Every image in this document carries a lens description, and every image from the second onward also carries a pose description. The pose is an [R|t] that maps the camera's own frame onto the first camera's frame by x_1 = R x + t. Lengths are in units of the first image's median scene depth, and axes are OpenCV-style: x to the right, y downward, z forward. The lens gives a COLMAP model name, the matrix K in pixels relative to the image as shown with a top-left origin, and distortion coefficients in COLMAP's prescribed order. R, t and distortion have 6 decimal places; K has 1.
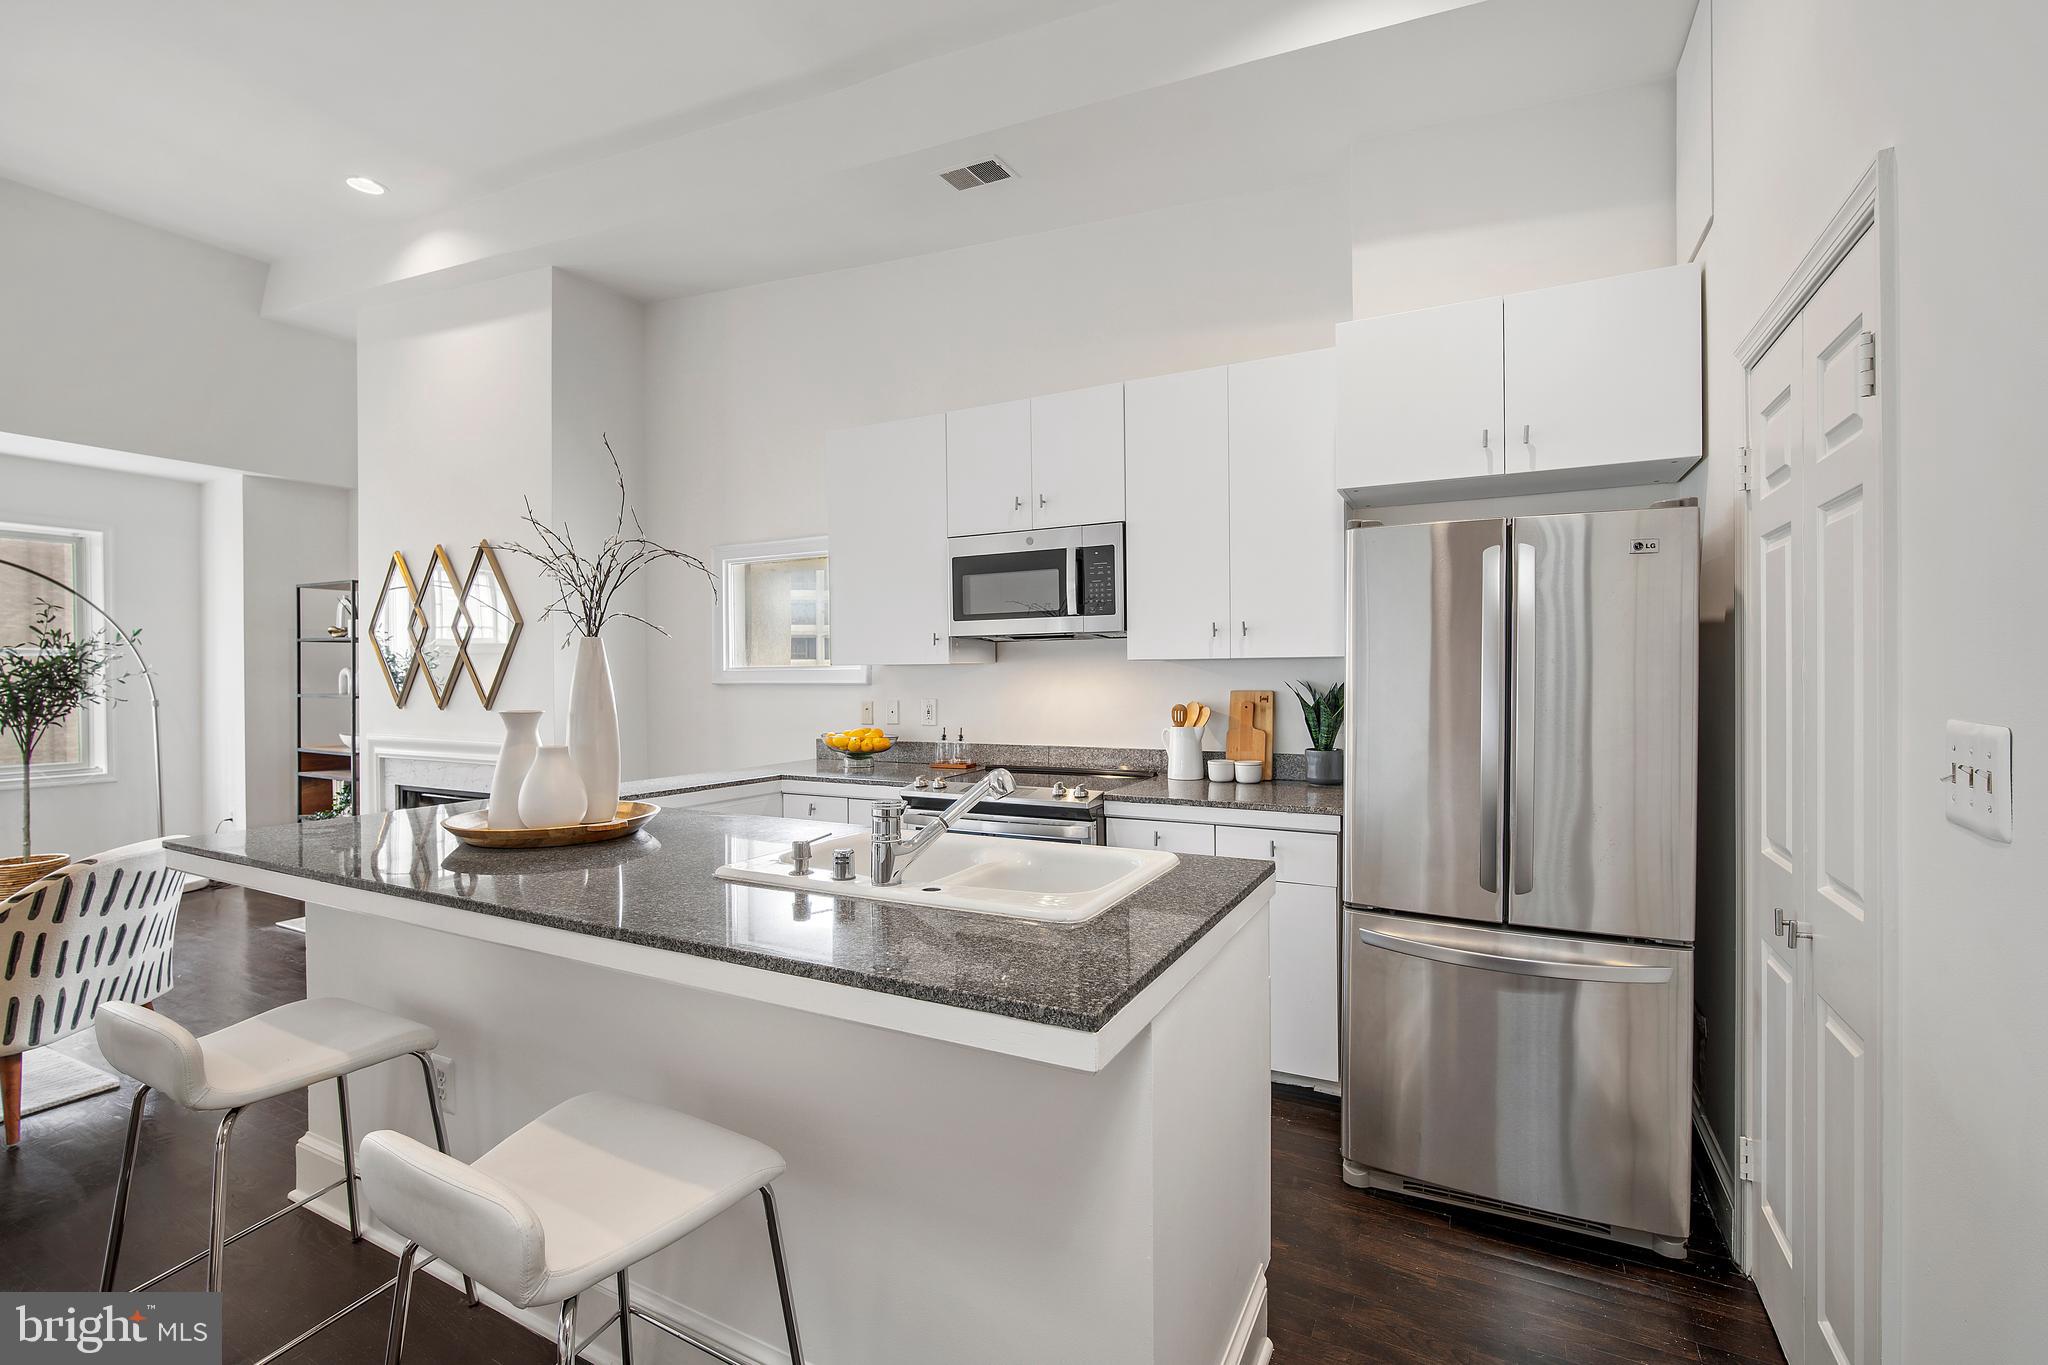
lens RADIAL K [[906.4, 0, 1033.2], [0, 906.4, 682.3], [0, 0, 1]] dist [-0.016977, 0.005507]
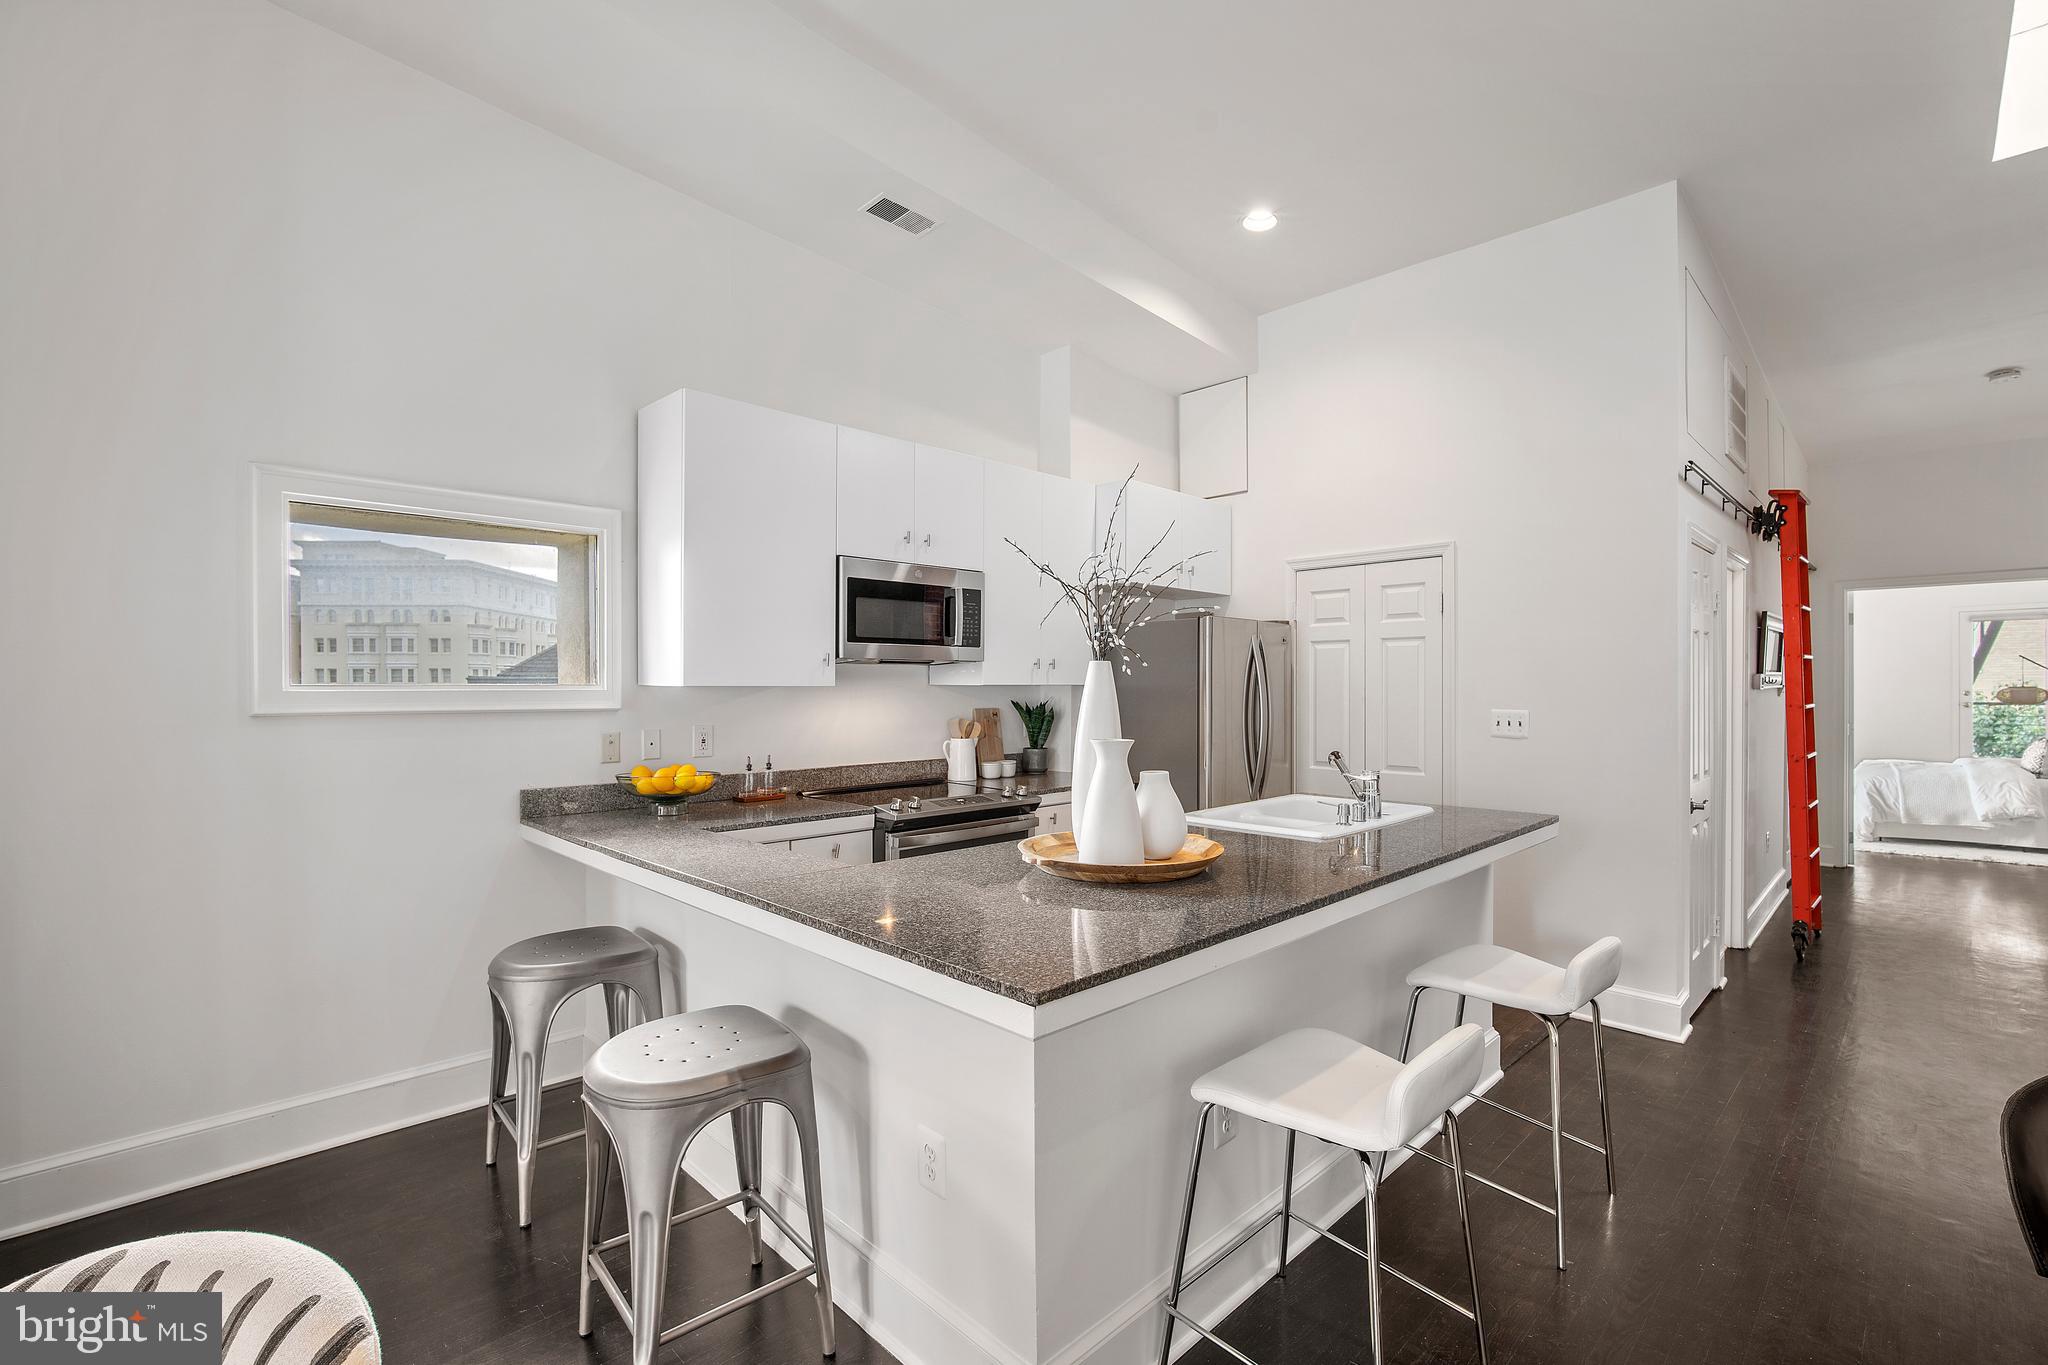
lens RADIAL K [[906.4, 0, 1033.2], [0, 906.4, 682.3], [0, 0, 1]] dist [-0.016977, 0.005507]
pose [[0.307789, 0.009859, 0.951404, -1.007198], [0.006524, 0.999901, -0.012472, -0.011898], [-0.951432, 0.010046, 0.307694, 0.537986]]
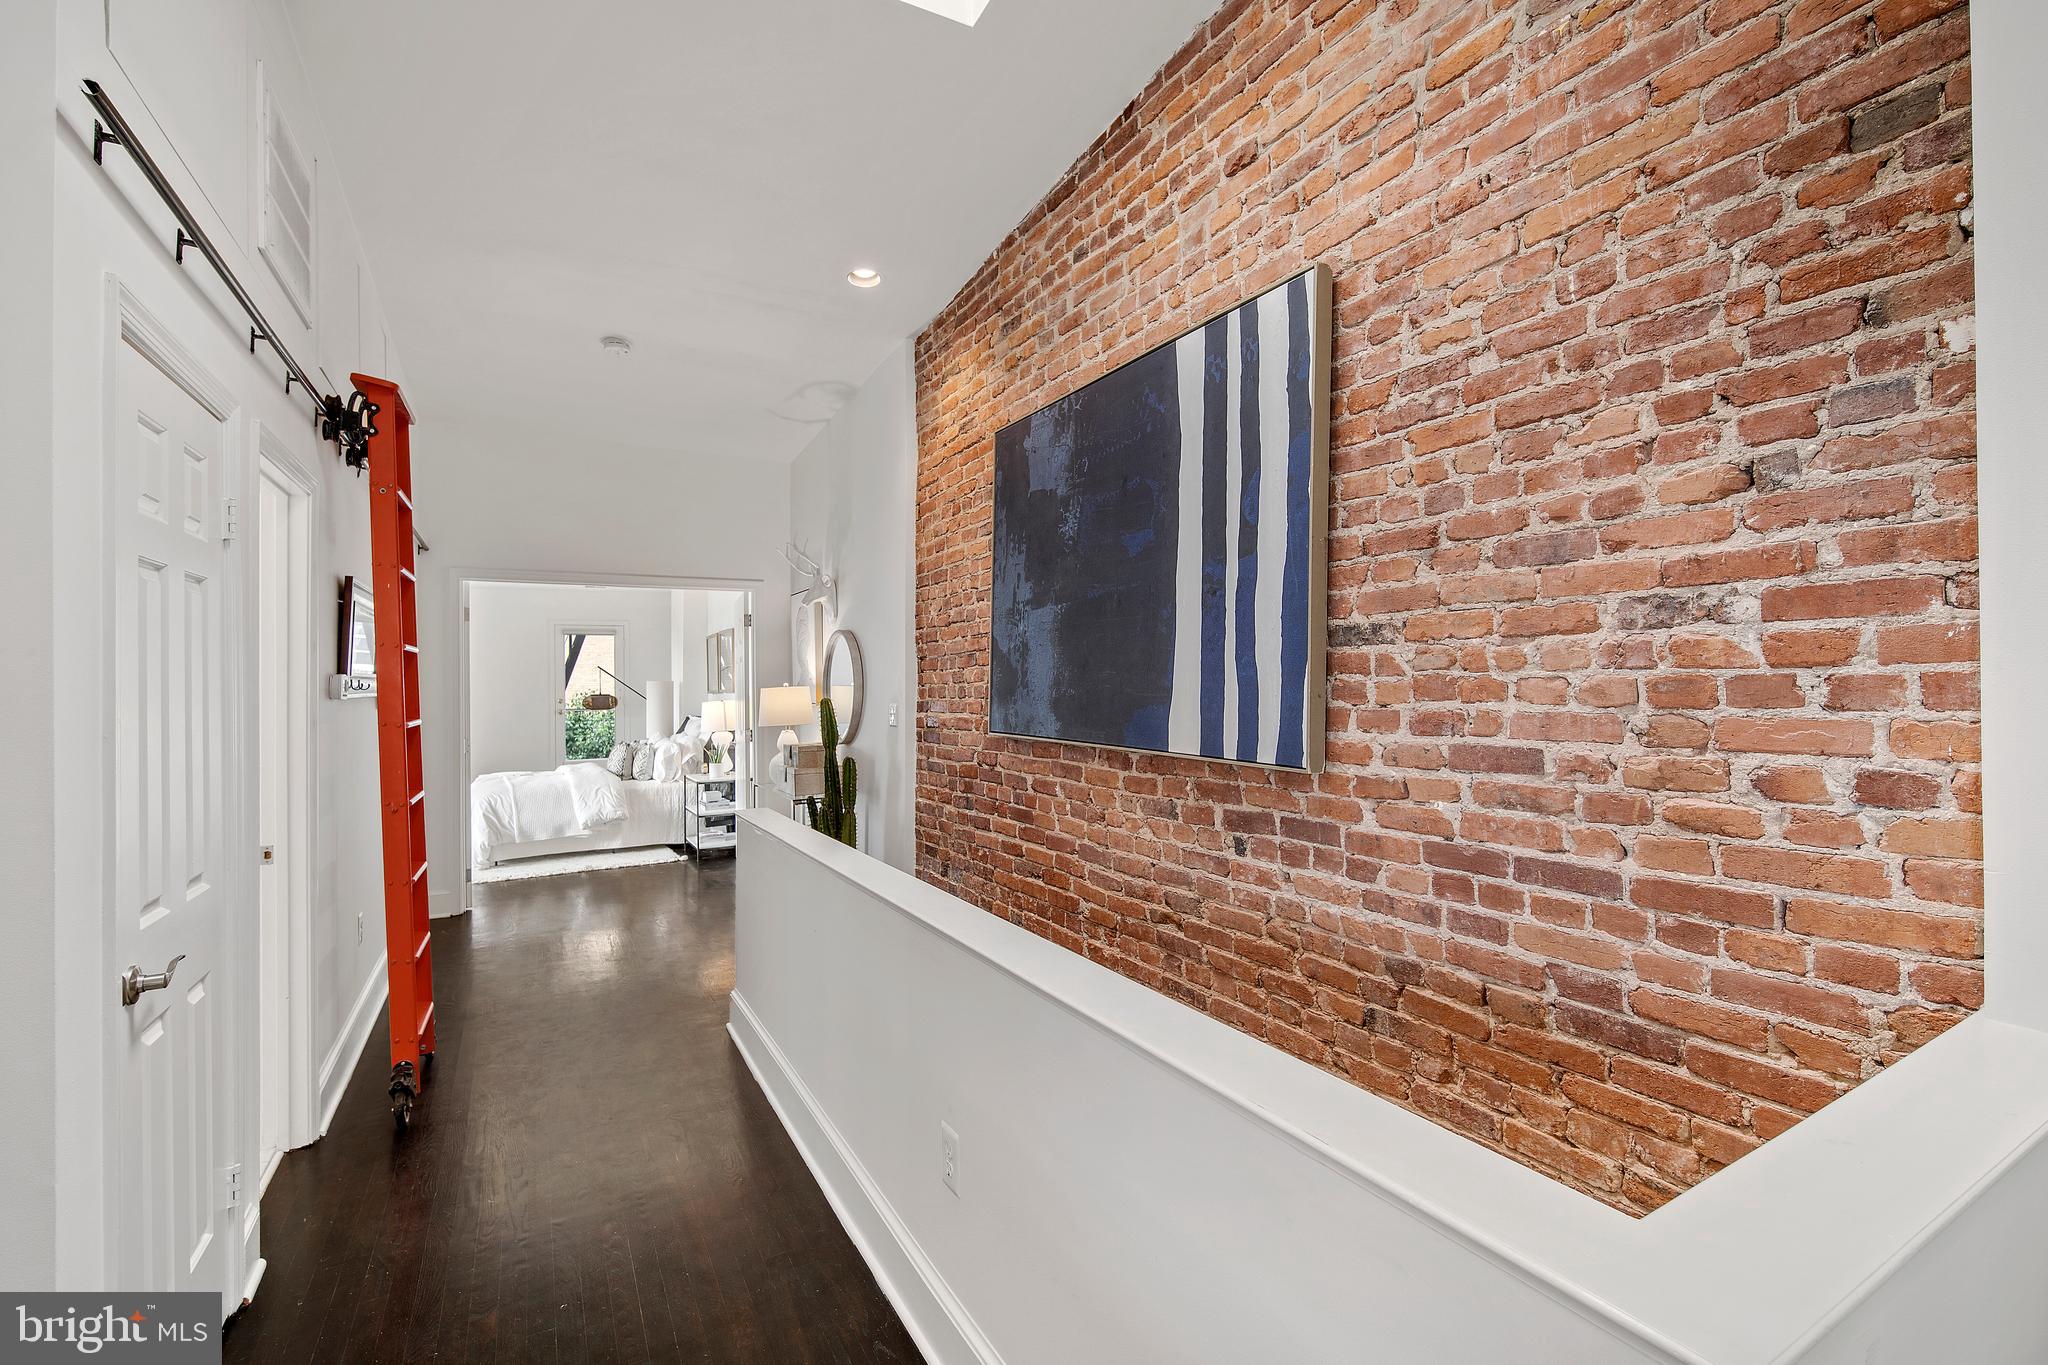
lens RADIAL K [[880.5, 0, 1041.6], [0, 880.5, 689.4], [0, 0, 1]] dist [-0.036297, 0.000403]
pose [[-0.847598, 0.015490, 0.530412, -0.317279], [0.019158, 0.999815, 0.001415, -0.005782], [-0.530292, 0.011361, -0.847739, 0.222658]]
